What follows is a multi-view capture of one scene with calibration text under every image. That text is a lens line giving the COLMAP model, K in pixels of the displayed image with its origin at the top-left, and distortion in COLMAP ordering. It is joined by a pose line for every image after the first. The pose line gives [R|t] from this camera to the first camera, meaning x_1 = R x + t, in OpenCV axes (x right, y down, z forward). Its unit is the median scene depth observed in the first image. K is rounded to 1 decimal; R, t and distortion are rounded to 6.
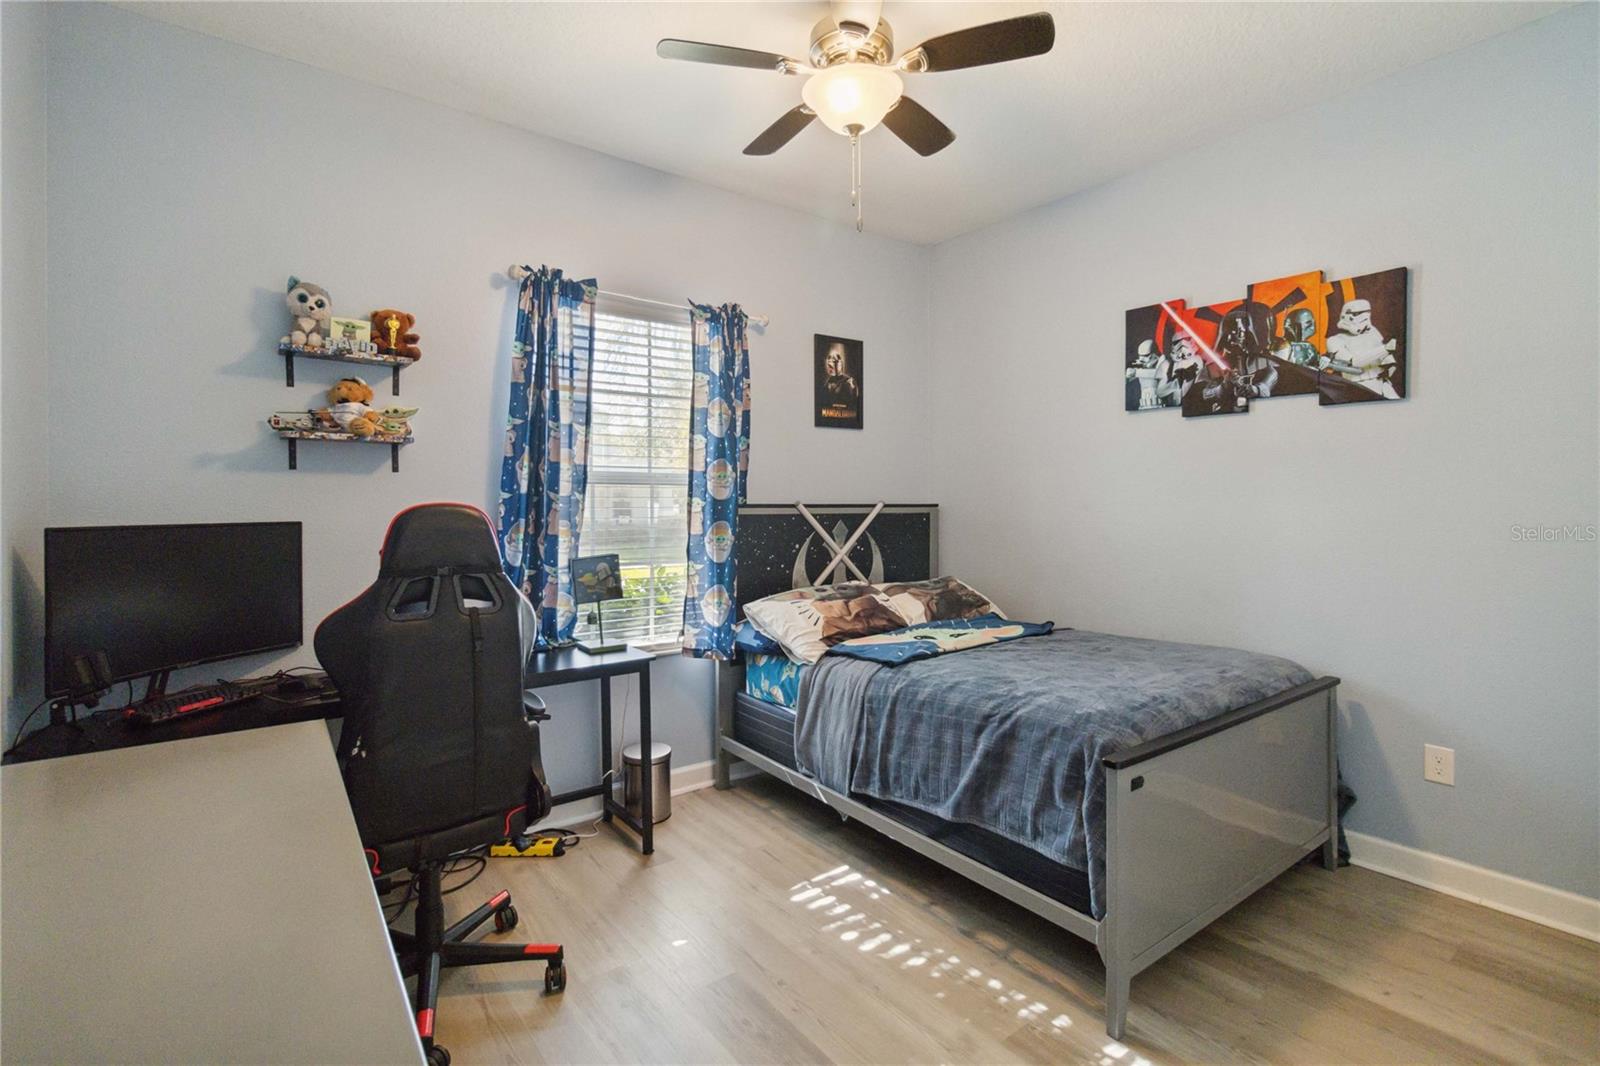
lens RADIAL K [[728.6, 0, 798.6], [0, 728.6, 503.1], [0, 0, 1]] dist [-0.004469, -0.000157]
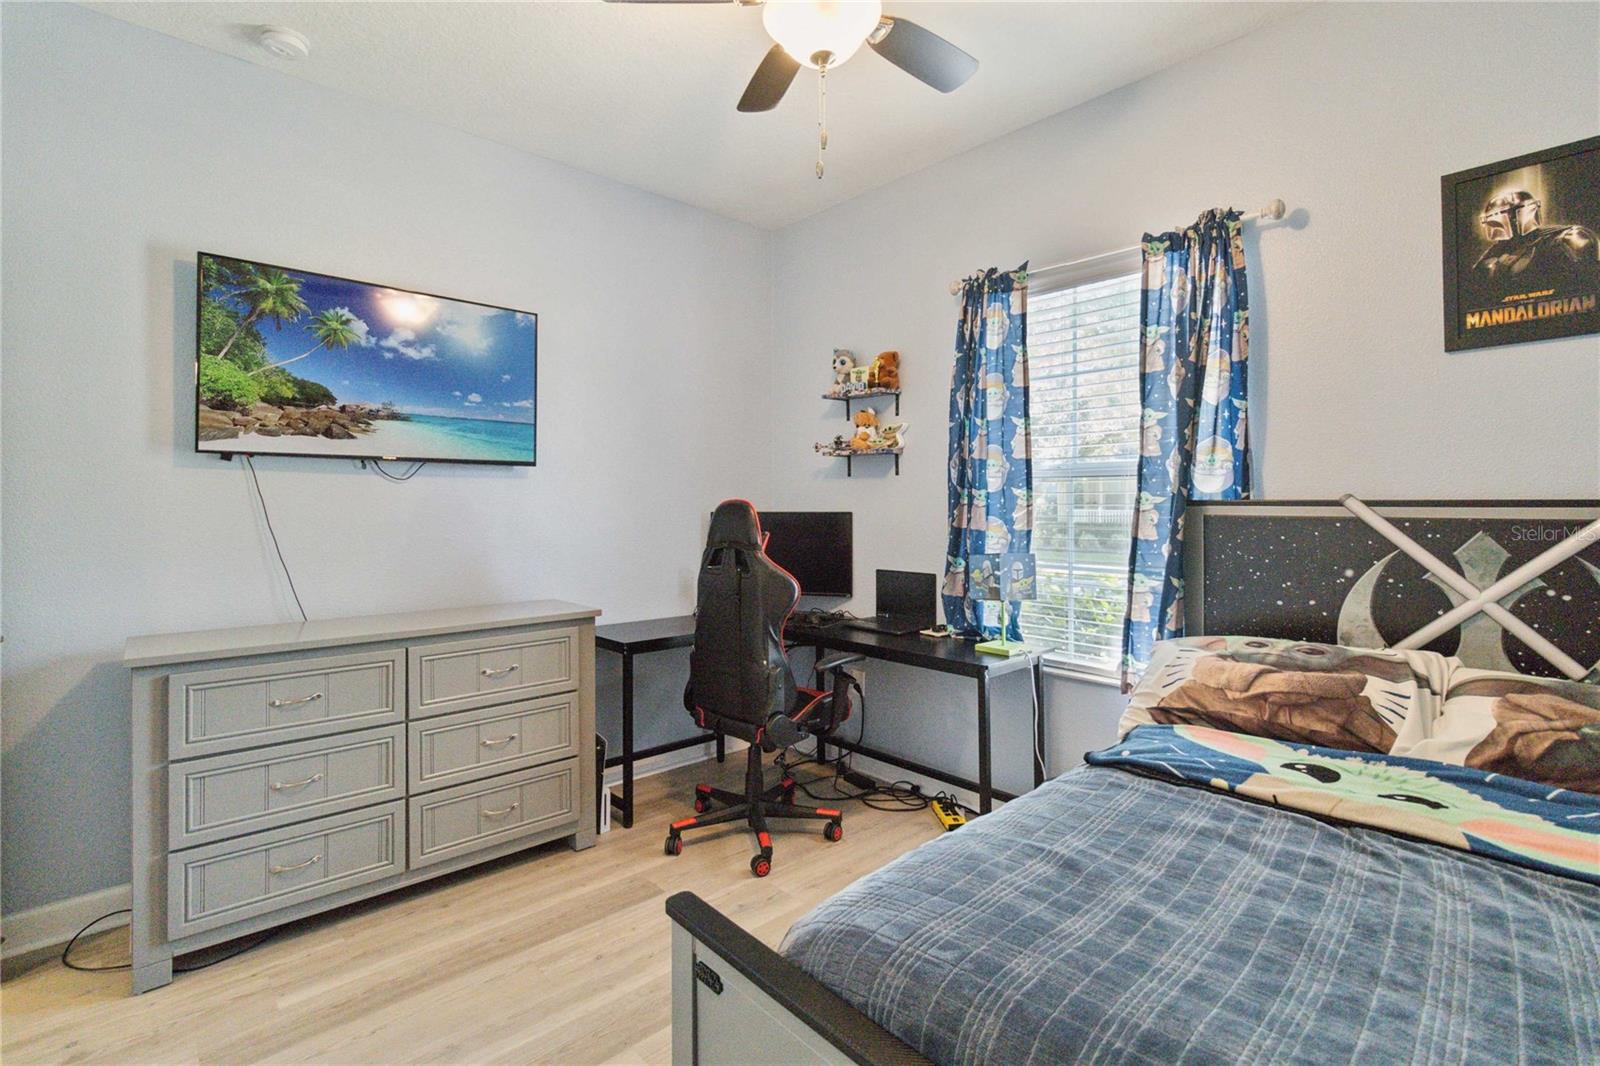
lens RADIAL K [[728.6, 0, 798.6], [0, 728.6, 503.1], [0, 0, 1]] dist [-0.004469, -0.000157]
pose [[0.097664, 0.006215, -0.995200, 0.563863], [0.003581, 0.999972, 0.006597, -0.001842], [0.995213, -0.004208, 0.097639, 0.546750]]
